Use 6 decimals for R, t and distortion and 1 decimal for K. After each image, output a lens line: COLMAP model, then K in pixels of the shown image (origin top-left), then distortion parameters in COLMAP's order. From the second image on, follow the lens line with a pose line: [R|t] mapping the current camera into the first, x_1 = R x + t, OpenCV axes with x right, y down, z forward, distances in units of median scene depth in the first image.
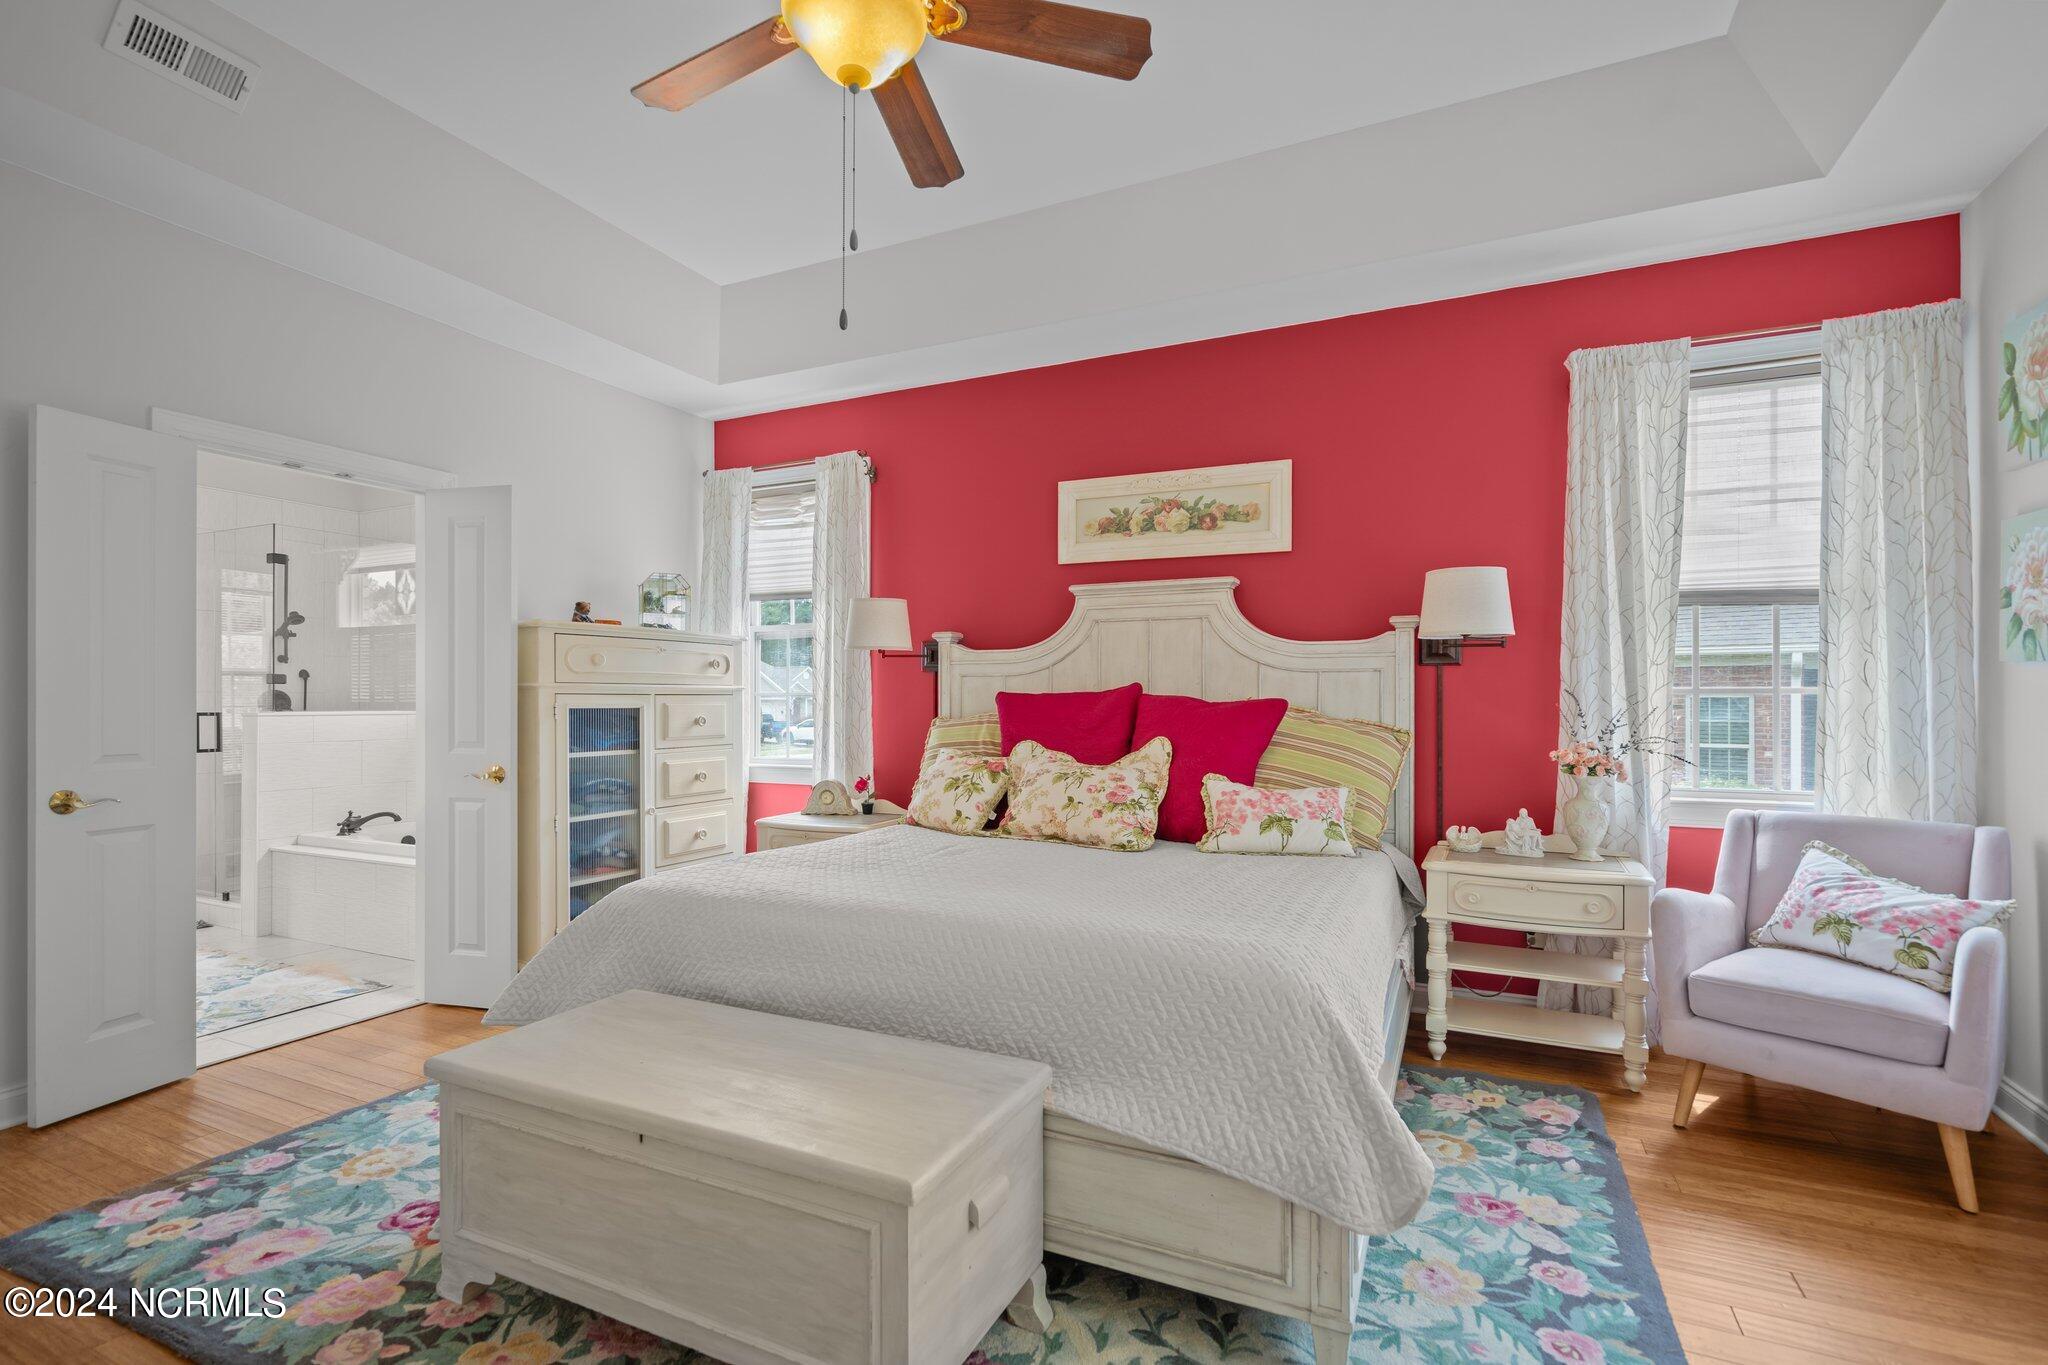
lens RADIAL K [[939.2, 0, 1024.0], [0, 939.2, 682.5], [0, 0, 1]] dist [-0.000305, 0.000260]
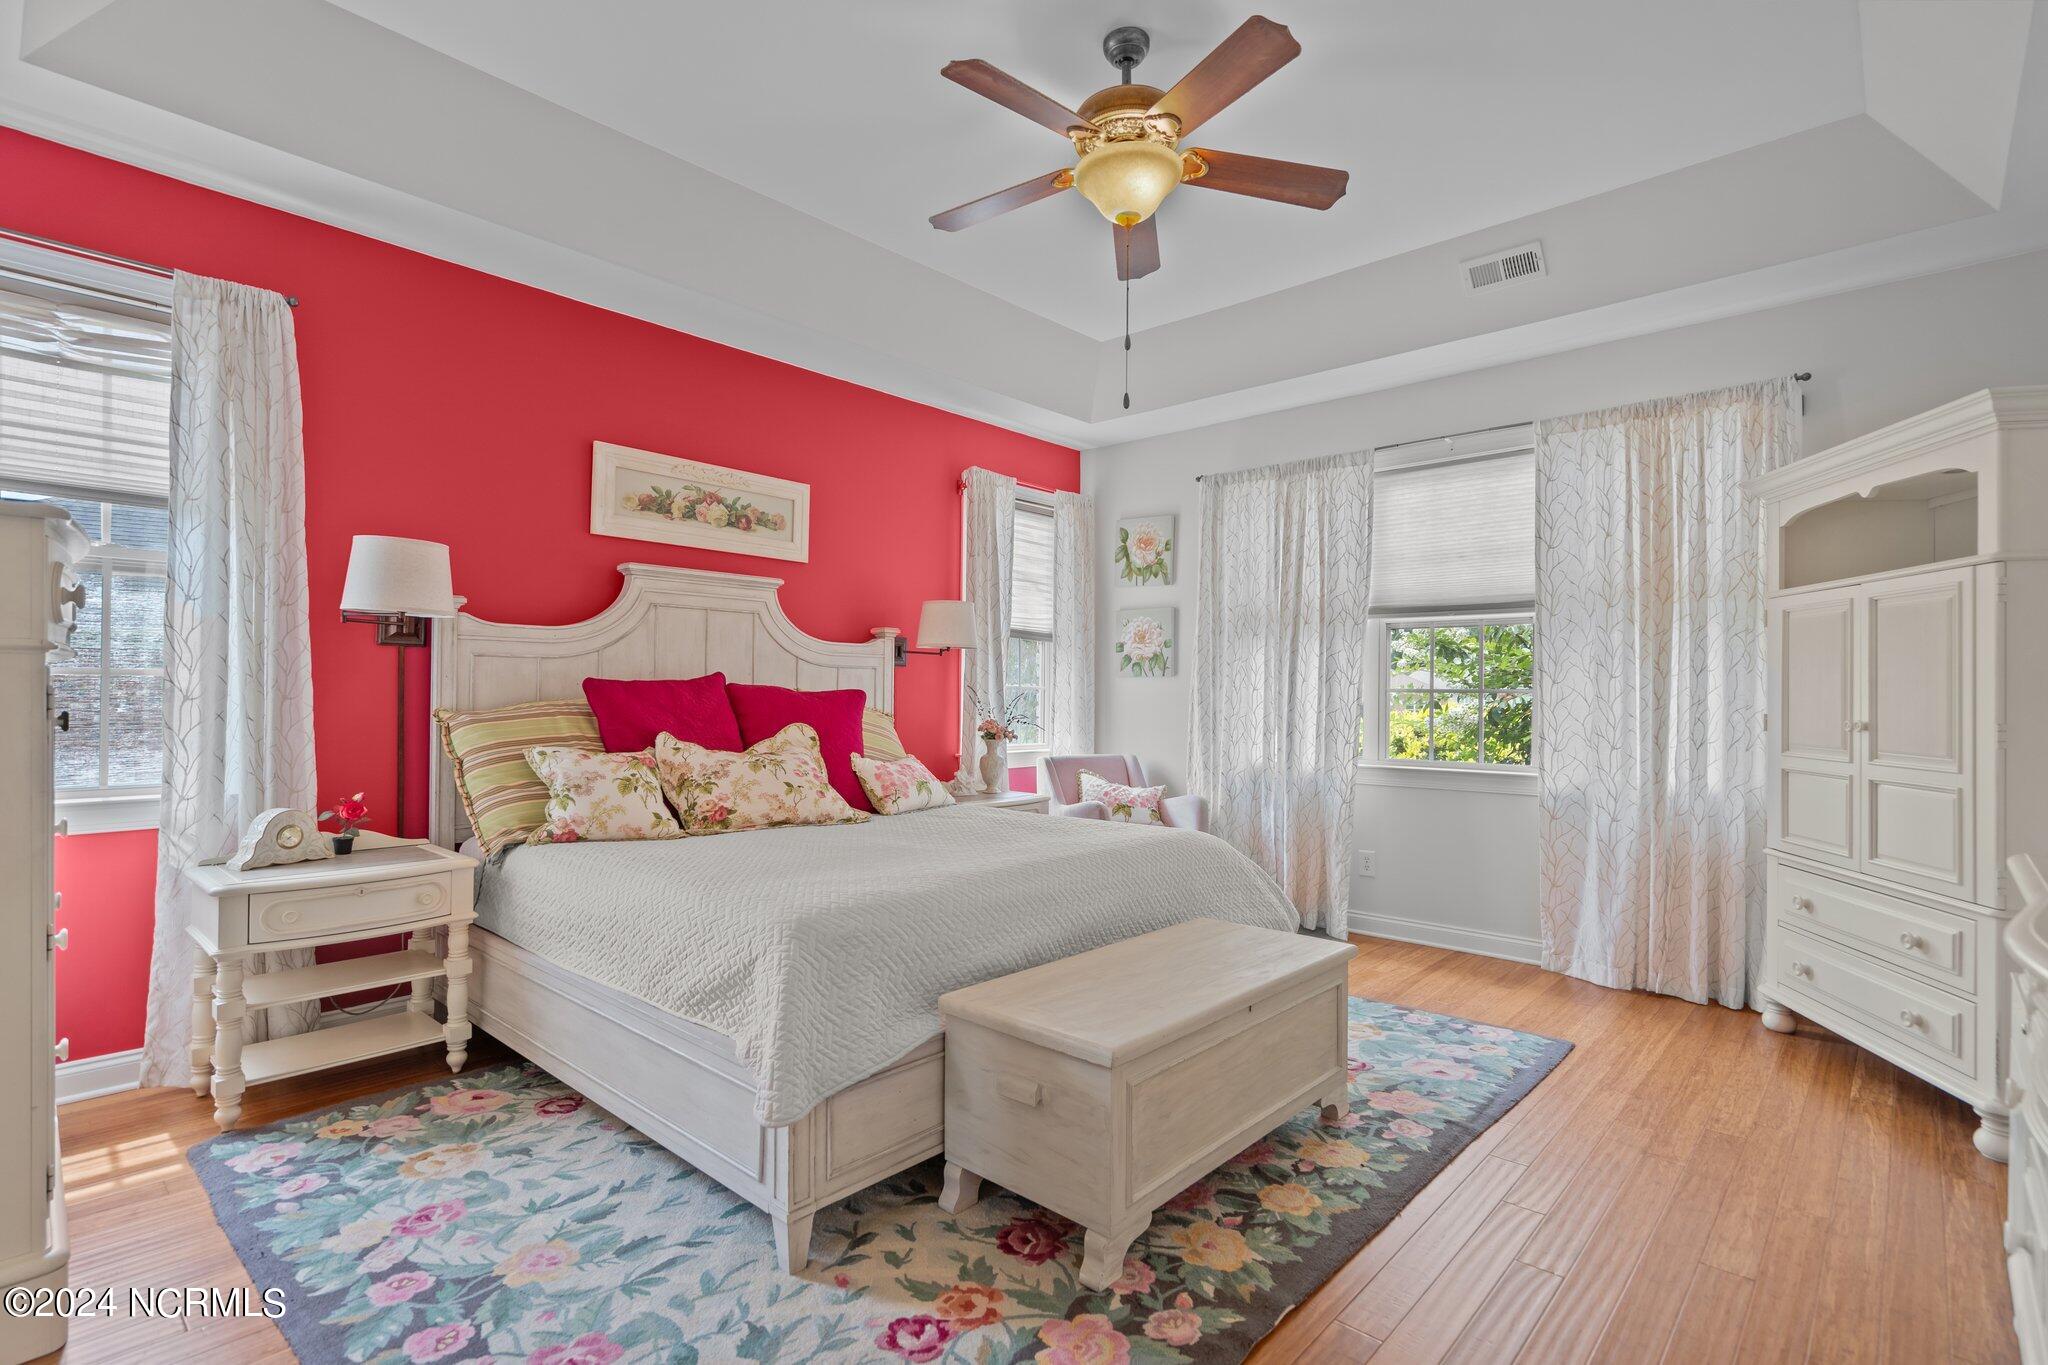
lens RADIAL K [[966.5, 0, 1024.0], [0, 966.5, 682.5], [0, 0, 1]] dist [0.000237, 0.000298]
pose [[0.298018, 0.017125, 0.954407, -0.852849], [-0.024429, 0.999648, -0.010309, 0.015532], [-0.954248, -0.020243, 0.298332, 0.415015]]
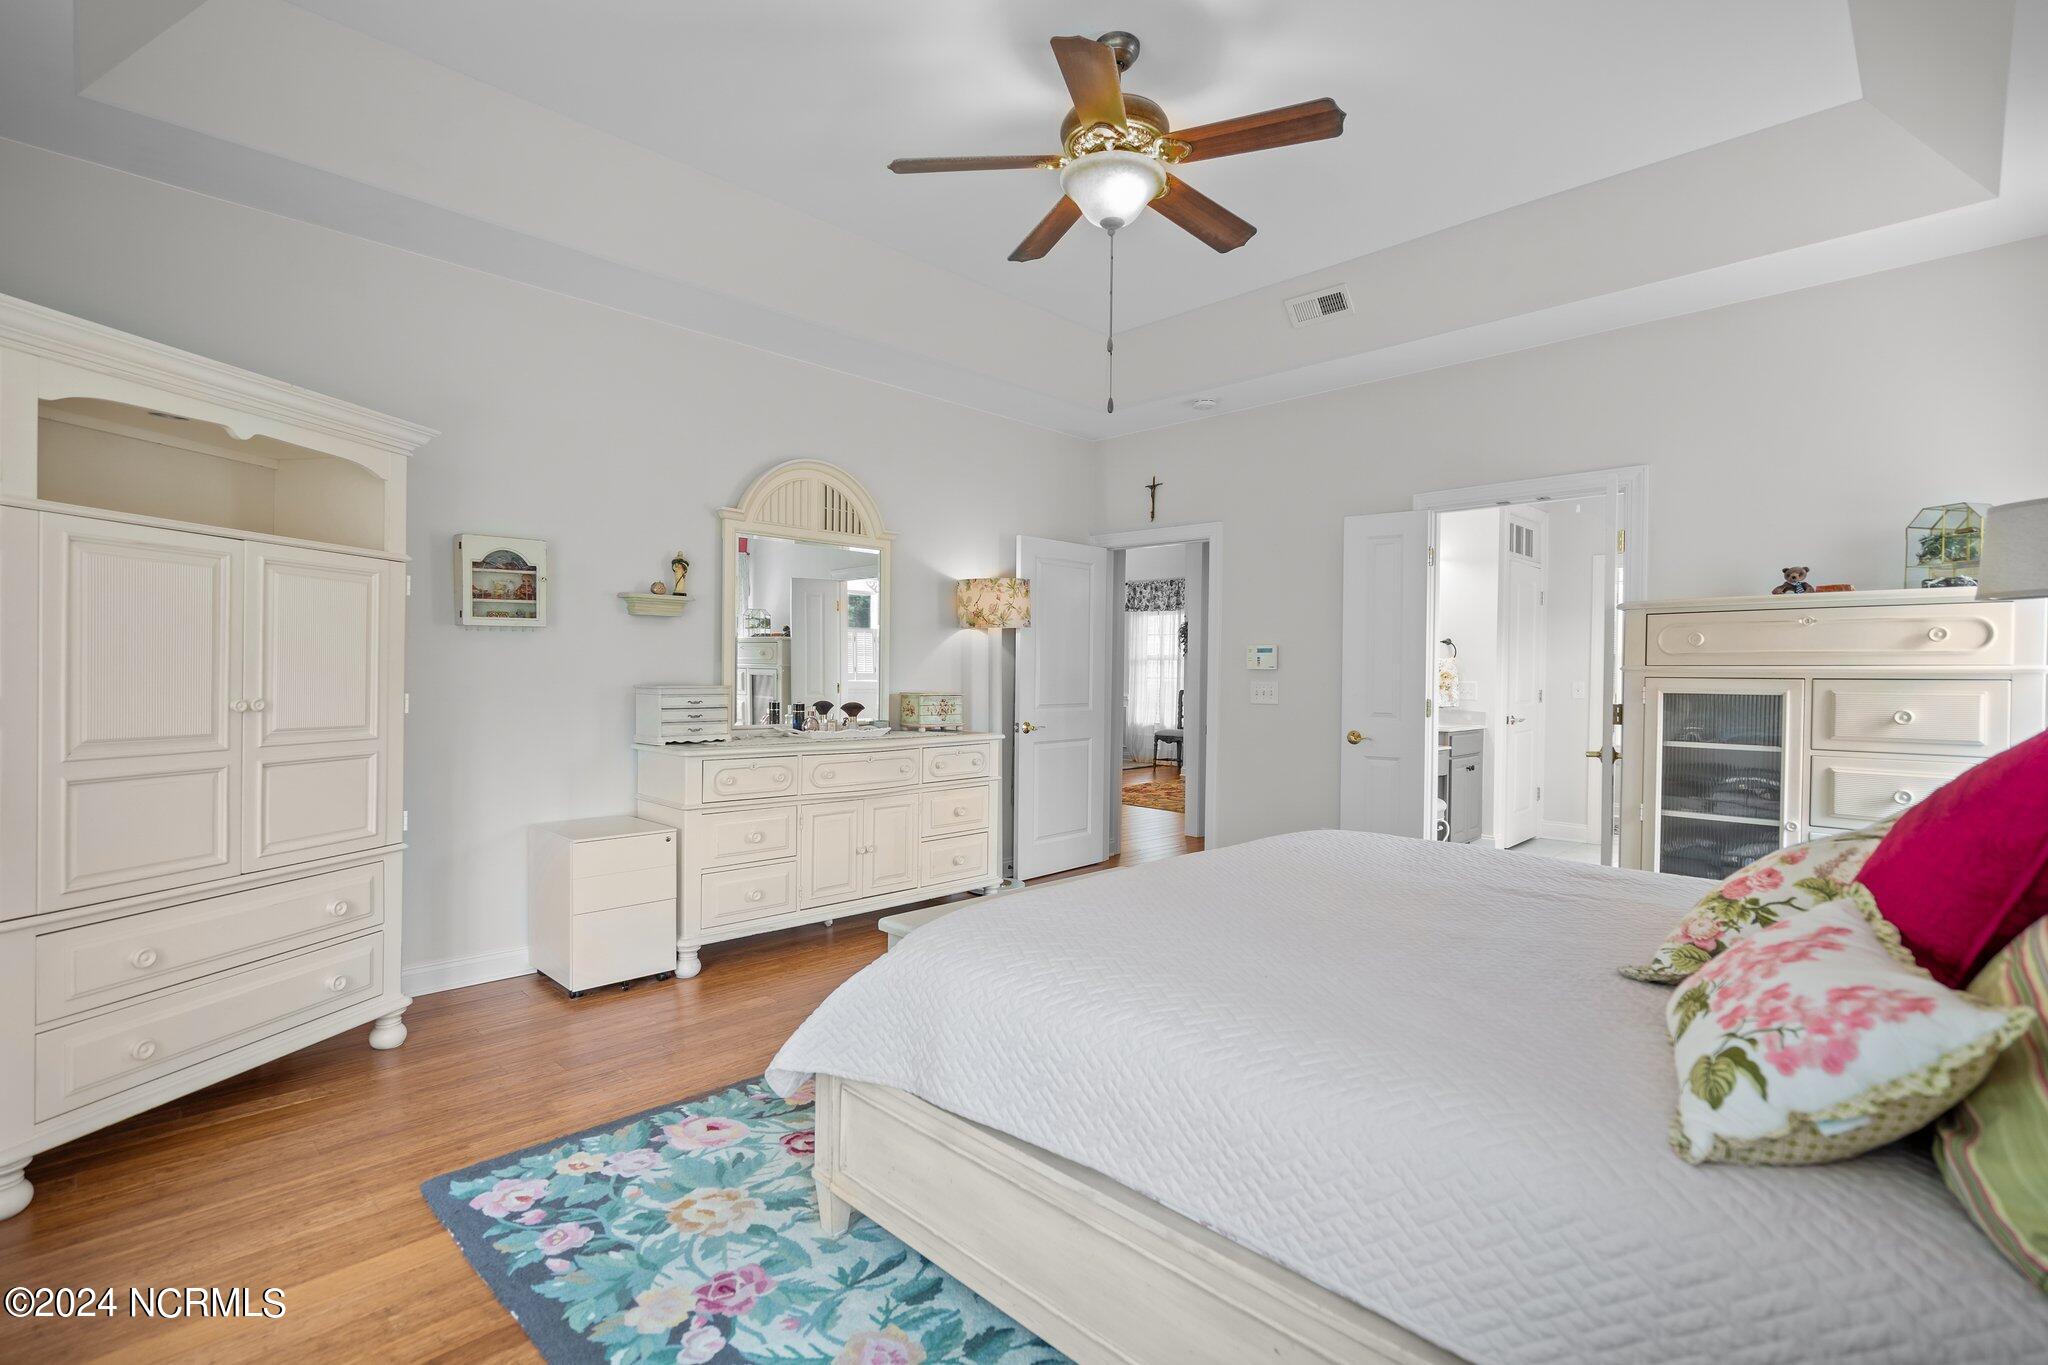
lens RADIAL K [[939.2, 0, 1024.0], [0, 939.2, 682.5], [0, 0, 1]] dist [-0.000305, 0.000260]
pose [[-0.335114, 0.008044, -0.942143, 0.649509], [0.004973, 0.999965, 0.006769, 0.008636], [0.942164, -0.002417, -0.335143, 0.762065]]
